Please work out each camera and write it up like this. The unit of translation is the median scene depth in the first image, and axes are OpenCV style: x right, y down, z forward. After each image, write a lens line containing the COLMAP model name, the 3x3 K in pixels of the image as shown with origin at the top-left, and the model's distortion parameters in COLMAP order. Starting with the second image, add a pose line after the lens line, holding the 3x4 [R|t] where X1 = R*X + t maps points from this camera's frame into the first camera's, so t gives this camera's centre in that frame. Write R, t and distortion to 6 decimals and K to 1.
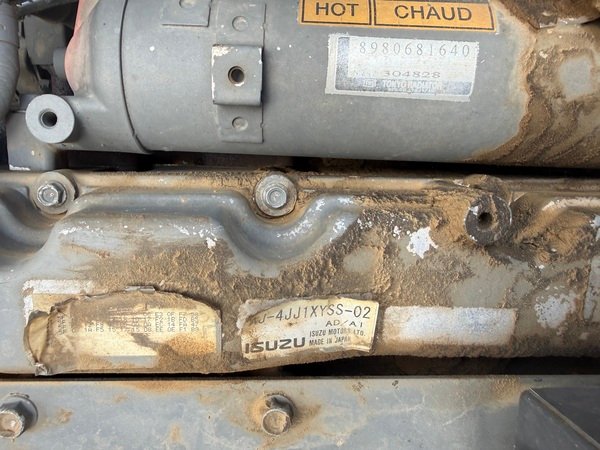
lens RADIAL K [[420.9, 0, 277.0], [0, 420.9, 224.7], [0, 0, 1]] dist [0.043744, 0.001351]
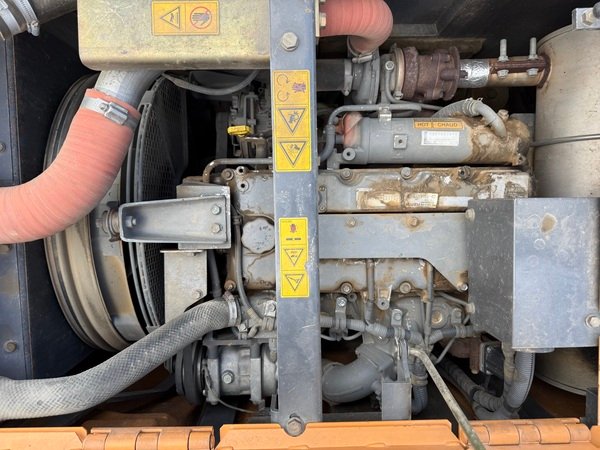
lens RADIAL K [[417.1, 0, 301.8], [0, 417.1, 225.0], [0, 0, 1]] dist [0.103822, -0.137886]
pose [[0.999286, -0.024162, -0.029061, -0.947196], [0.020494, 0.992502, -0.120499, 0.928774], [0.031755, 0.119817, 0.992288, -2.999886]]
